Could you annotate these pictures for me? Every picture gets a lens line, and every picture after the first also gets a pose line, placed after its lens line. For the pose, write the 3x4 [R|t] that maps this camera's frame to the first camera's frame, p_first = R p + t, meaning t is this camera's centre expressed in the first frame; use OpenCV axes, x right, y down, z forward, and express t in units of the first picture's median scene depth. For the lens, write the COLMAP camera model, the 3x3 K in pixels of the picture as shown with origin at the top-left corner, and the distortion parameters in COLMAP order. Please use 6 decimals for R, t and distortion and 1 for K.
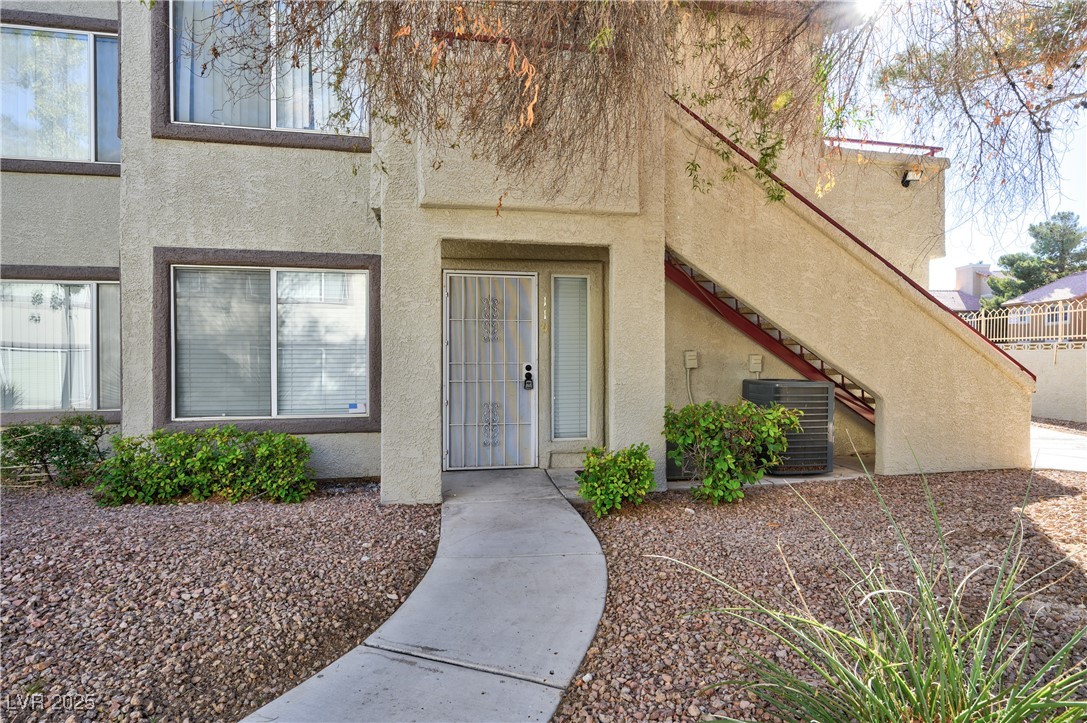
lens RADIAL K [[583.8, 0, 543.5], [0, 583.8, 358.0], [0, 0, 1]] dist [-0.000417, -0.000077]
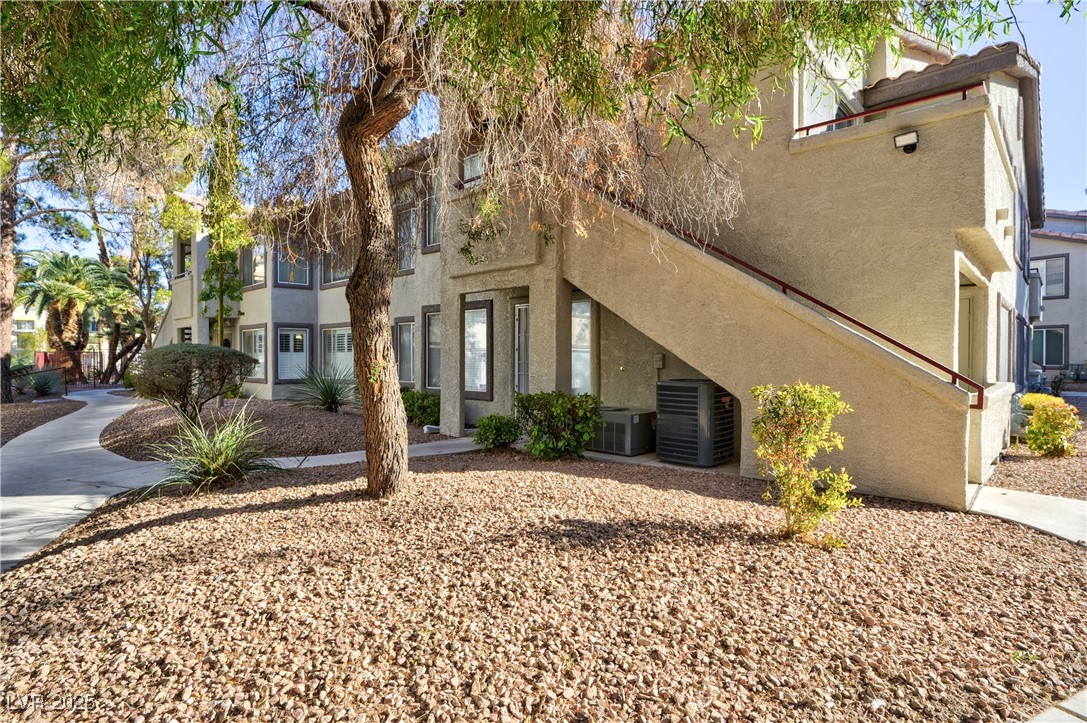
lens RADIAL K [[564.2, 0, 542.8], [0, 564.2, 360.3], [0, 0, 1]] dist [0.001735, 0.000124]
pose [[0.594026, 0.005766, -0.804425, 1.180700], [-0.005443, 0.999980, 0.003148, -0.002061], [0.804428, 0.002508, 0.594045, 0.143500]]
